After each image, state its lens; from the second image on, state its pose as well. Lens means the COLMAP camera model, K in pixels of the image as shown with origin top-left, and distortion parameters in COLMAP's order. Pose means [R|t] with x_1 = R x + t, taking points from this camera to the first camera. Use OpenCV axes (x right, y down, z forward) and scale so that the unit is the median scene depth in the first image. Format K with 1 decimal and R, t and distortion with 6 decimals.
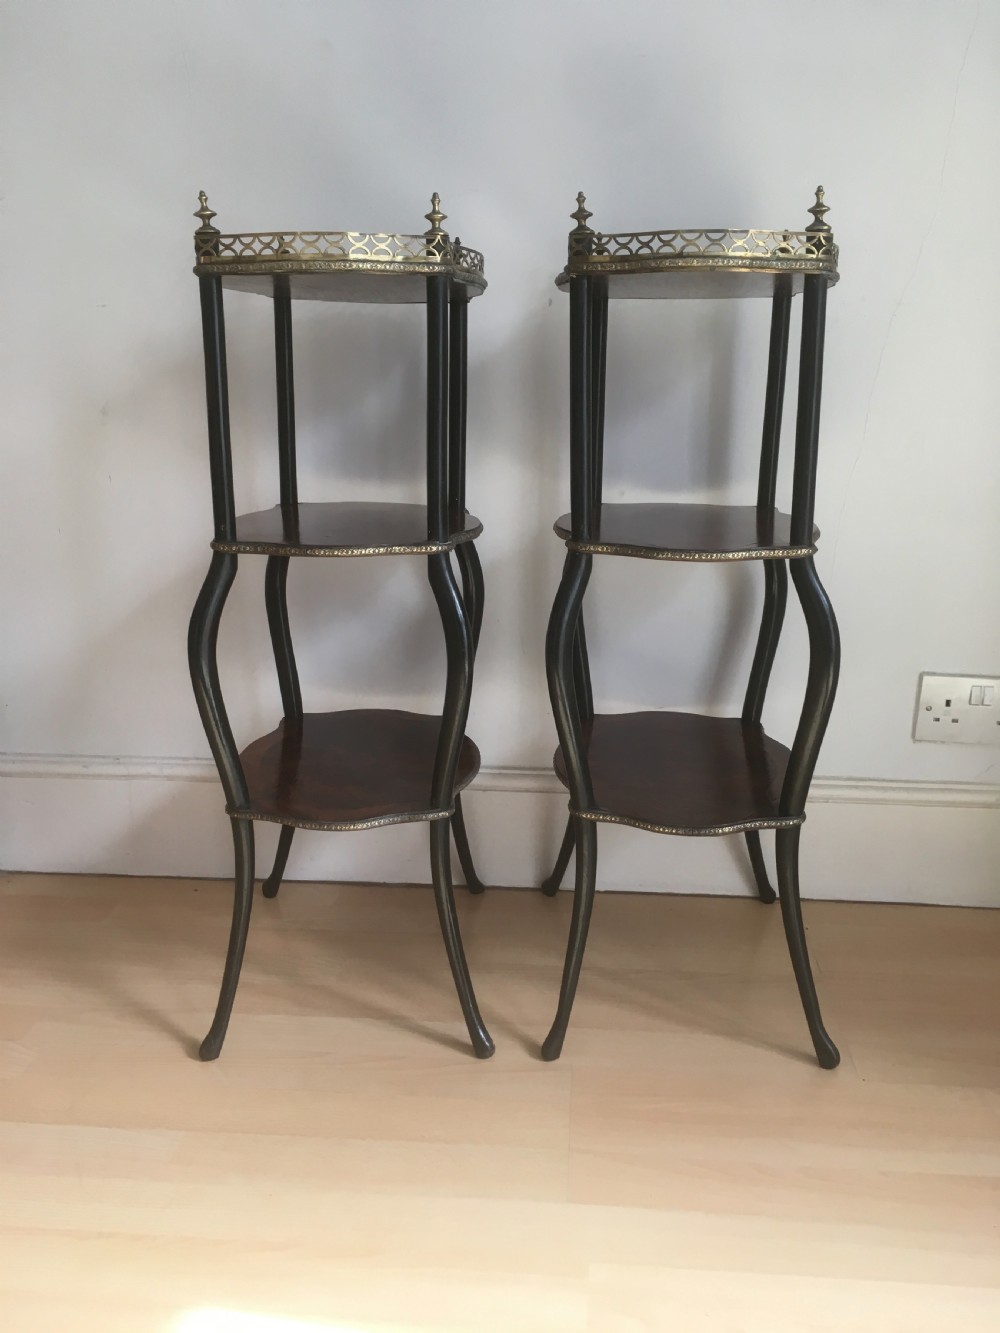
lens RADIAL K [[1141.8, 0, 503.3], [0, 1141.8, 664.6], [0, 0, 1]] dist [0.069829, -0.092472]
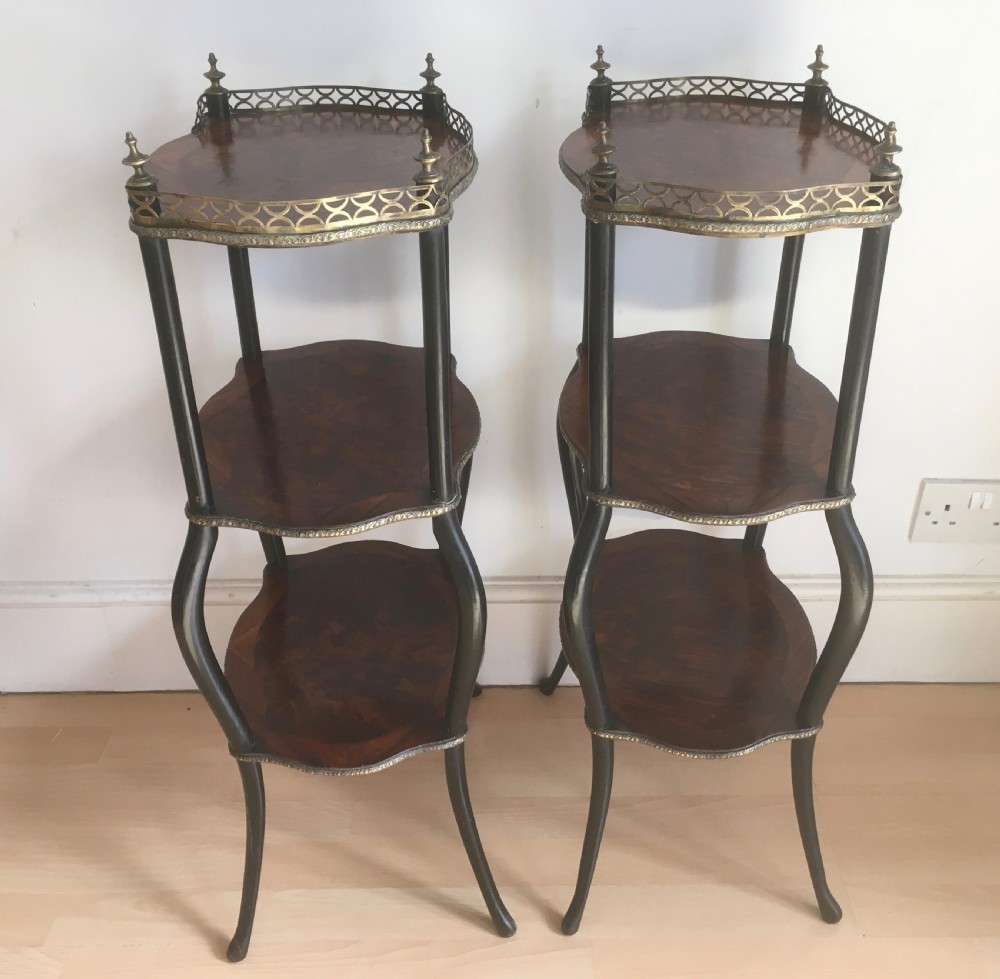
lens RADIAL K [[1119.5, 0, 532.6], [0, 1119.5, 490.1], [0, 0, 1]] dist [0.042147, 0.000000]
pose [[0.995861, -0.052166, 0.074433, -0.047733], [0.028165, 0.955708, 0.292967, -0.339202], [-0.086419, -0.289657, 0.953221, 0.143190]]
